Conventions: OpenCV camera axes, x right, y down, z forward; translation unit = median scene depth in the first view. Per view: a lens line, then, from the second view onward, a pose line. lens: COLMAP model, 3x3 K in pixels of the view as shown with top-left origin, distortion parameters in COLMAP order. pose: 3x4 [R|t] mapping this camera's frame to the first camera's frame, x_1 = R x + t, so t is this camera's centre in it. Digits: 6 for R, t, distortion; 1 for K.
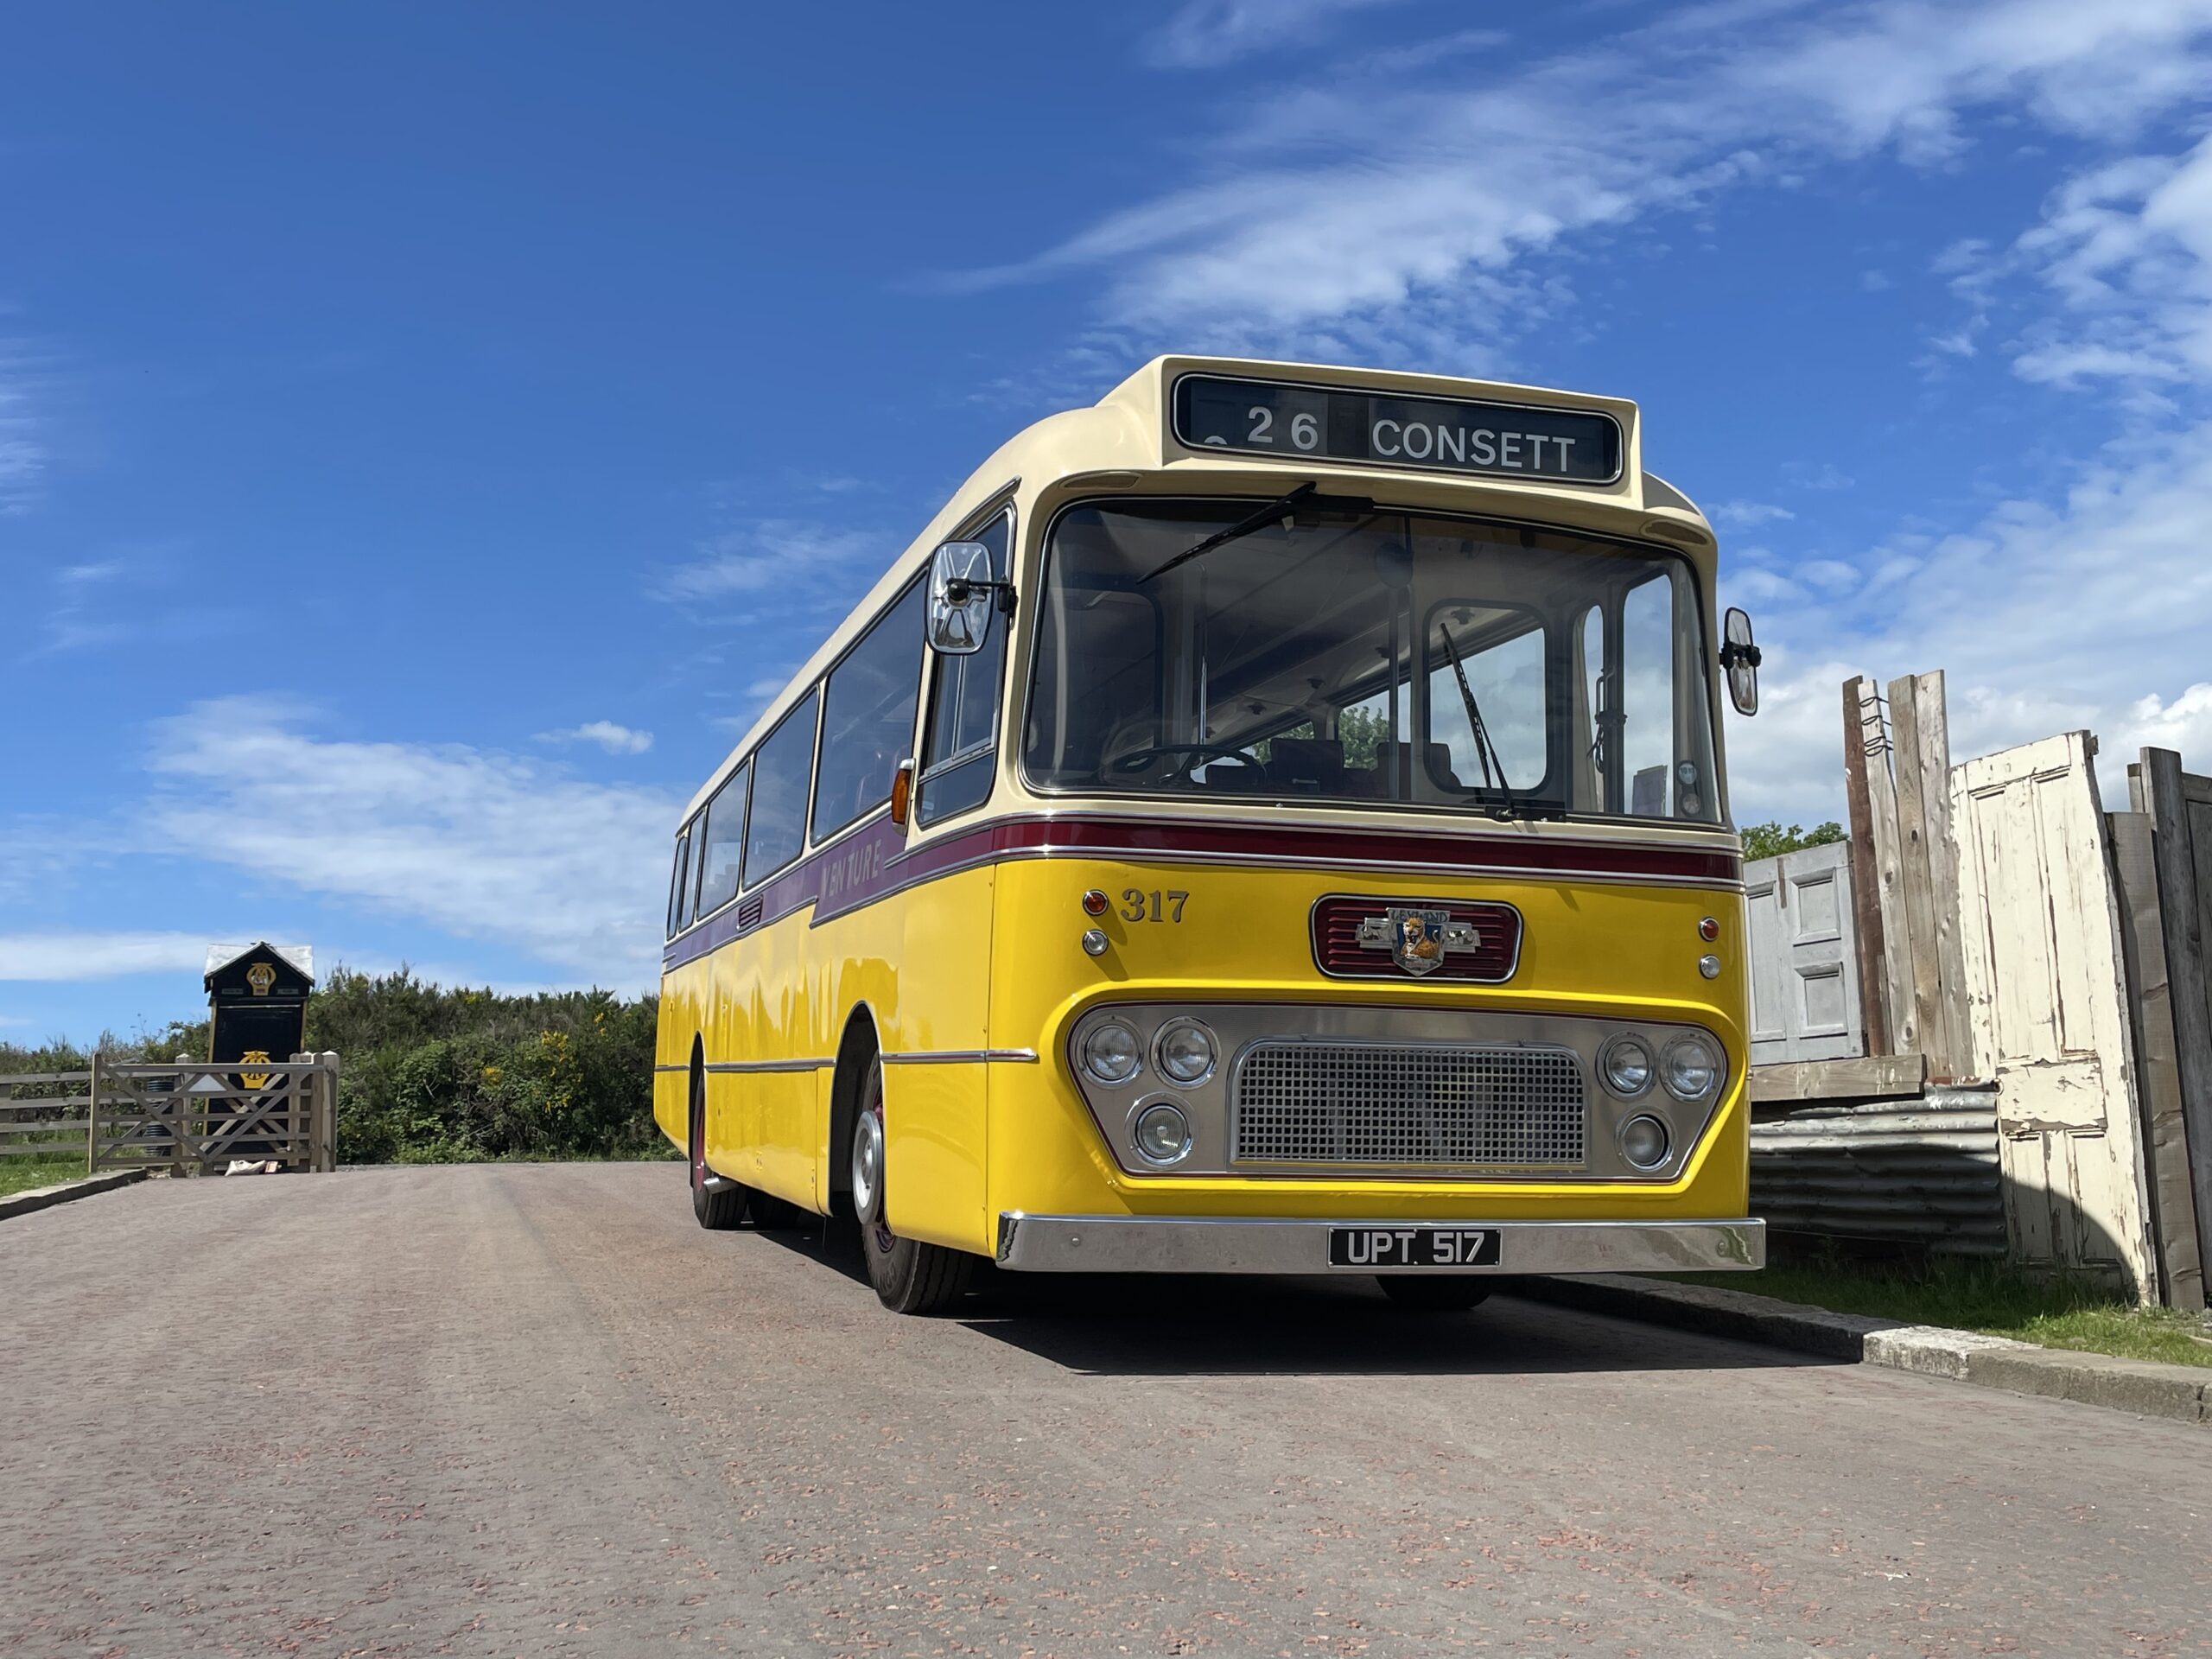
lens RADIAL K [[2255.7, 0, 1099.5], [0, 2255.7, 837.3], [0, 0, 1]] dist [0.041727, 0.000000]
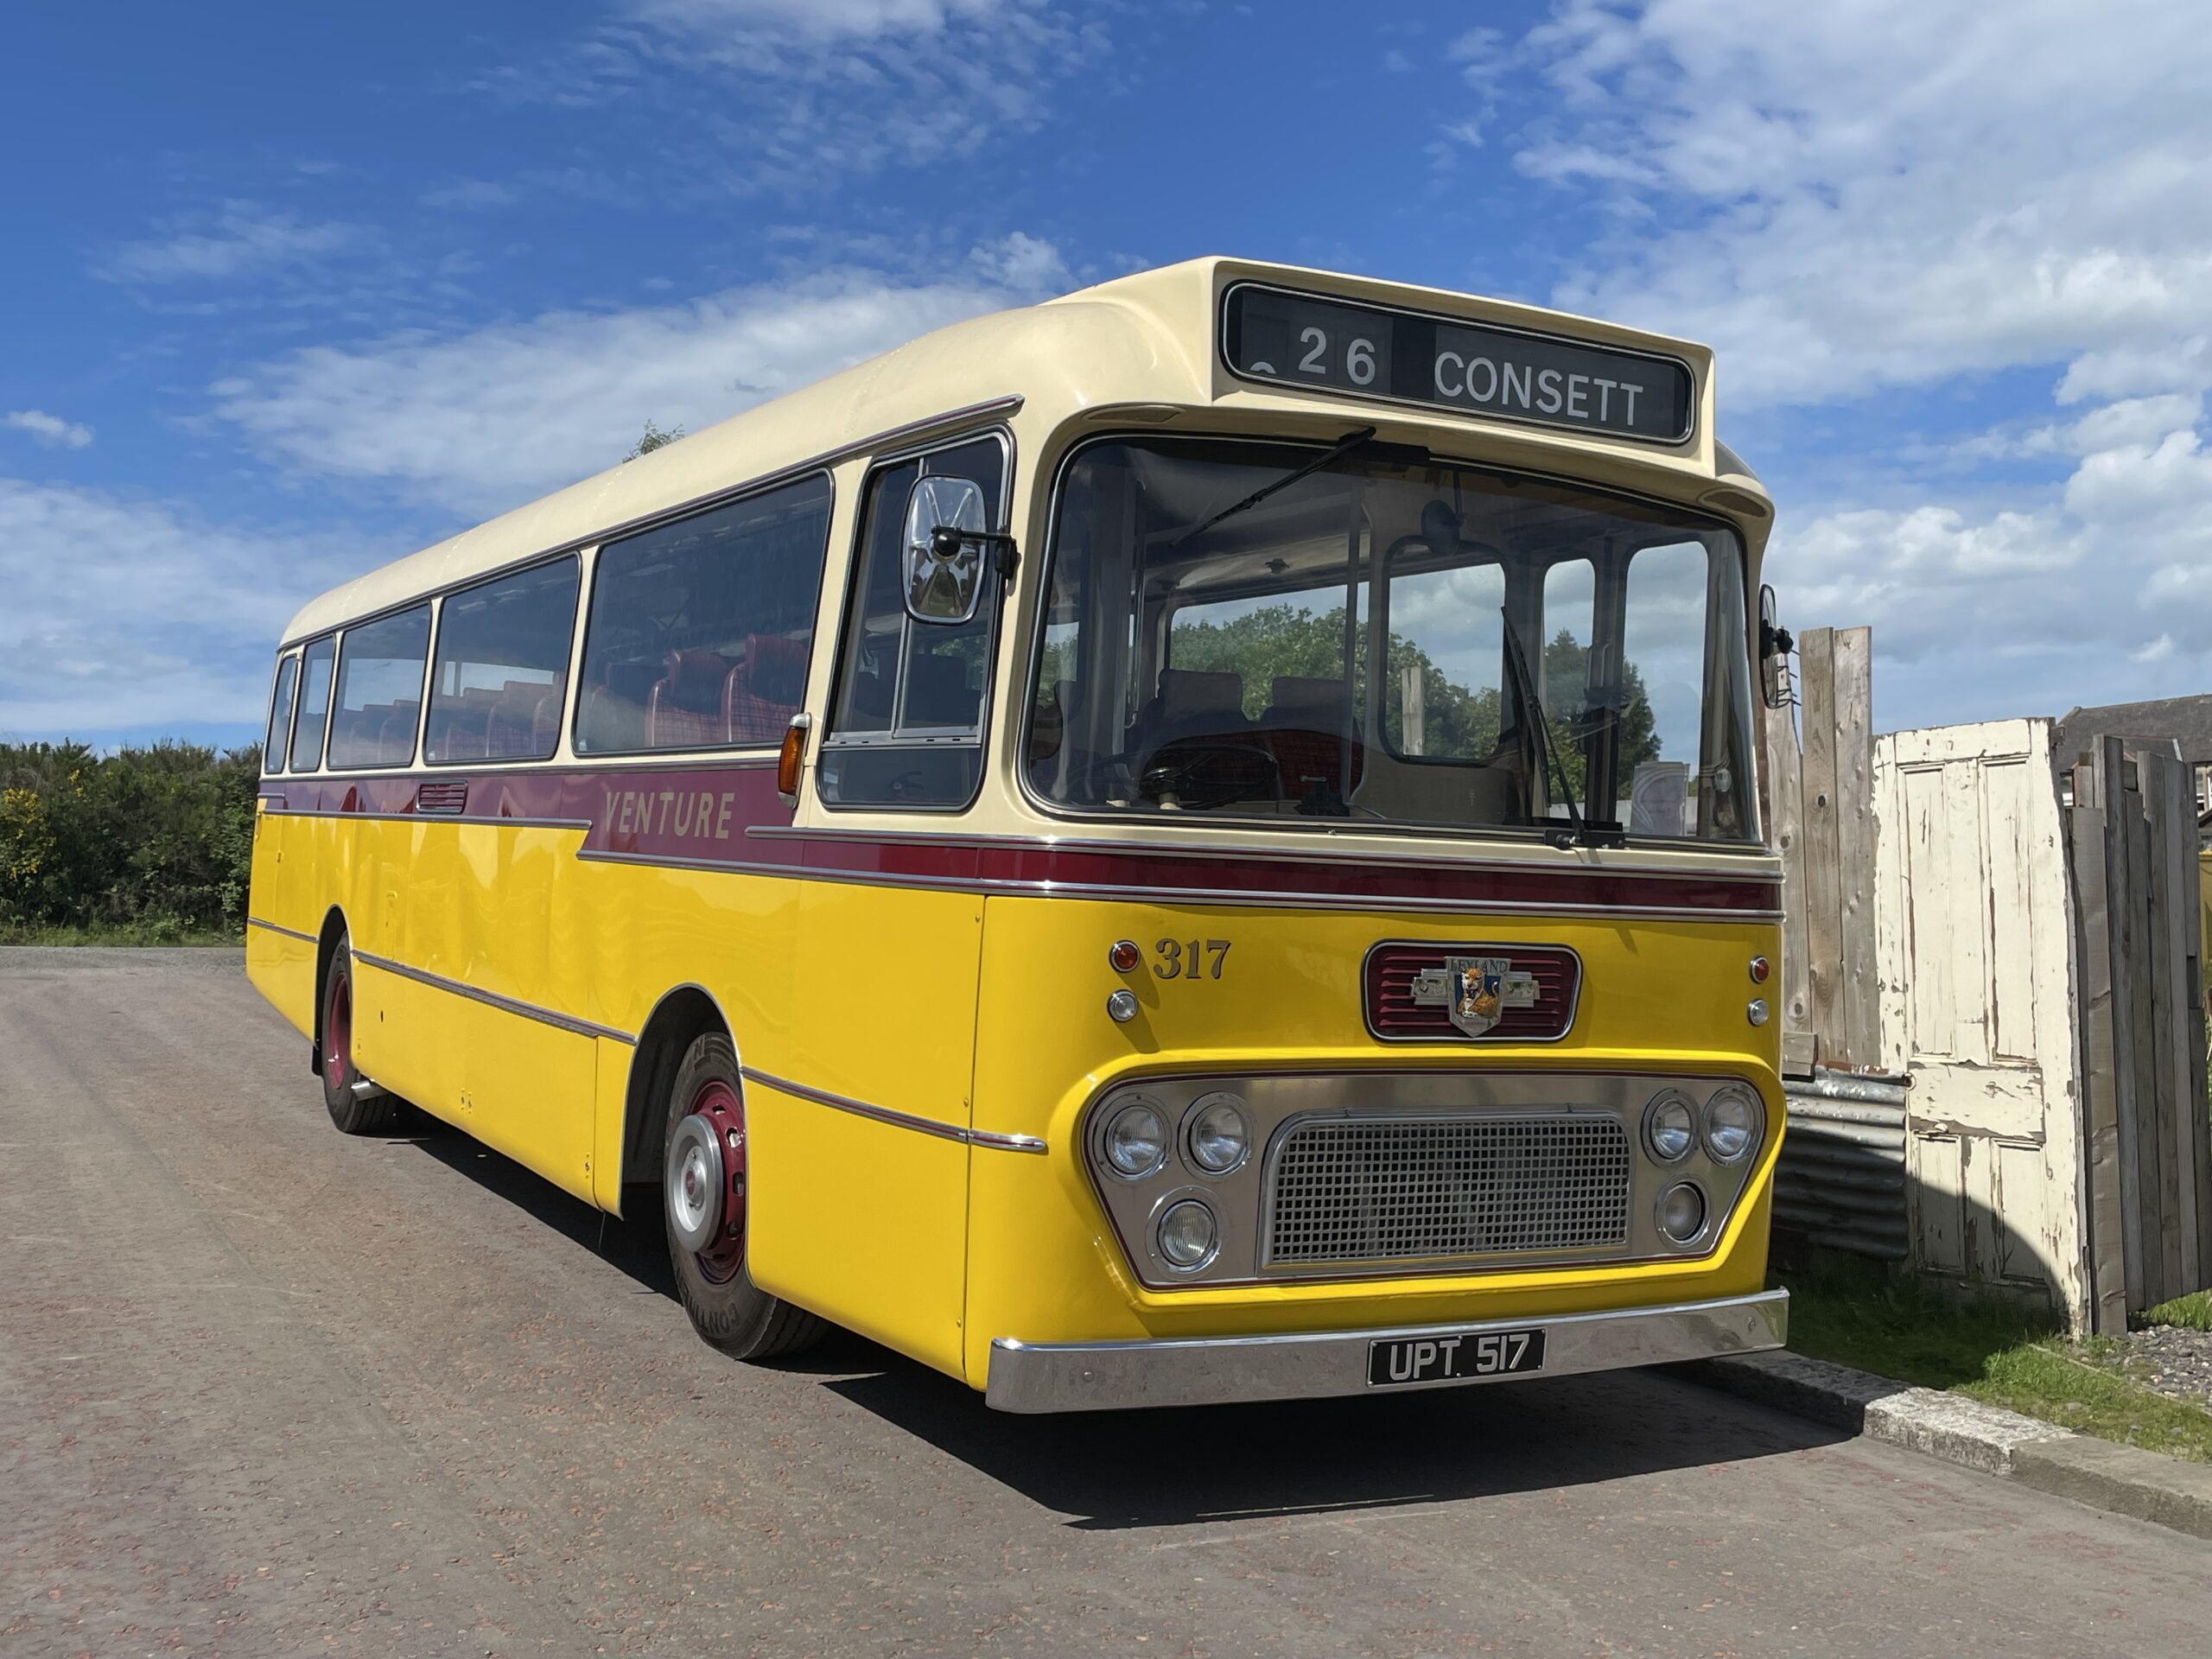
lens RADIAL K [[2255.7, 0, 1113.3], [0, 2255.7, 818.9], [0, 0, 1]] dist [0.041727, 0.000000]
pose [[0.972588, 0.027507, 0.230901, -0.156228], [-0.052085, 0.993519, 0.101031, -0.081651], [-0.226625, -0.110288, 0.967718, 0.187494]]
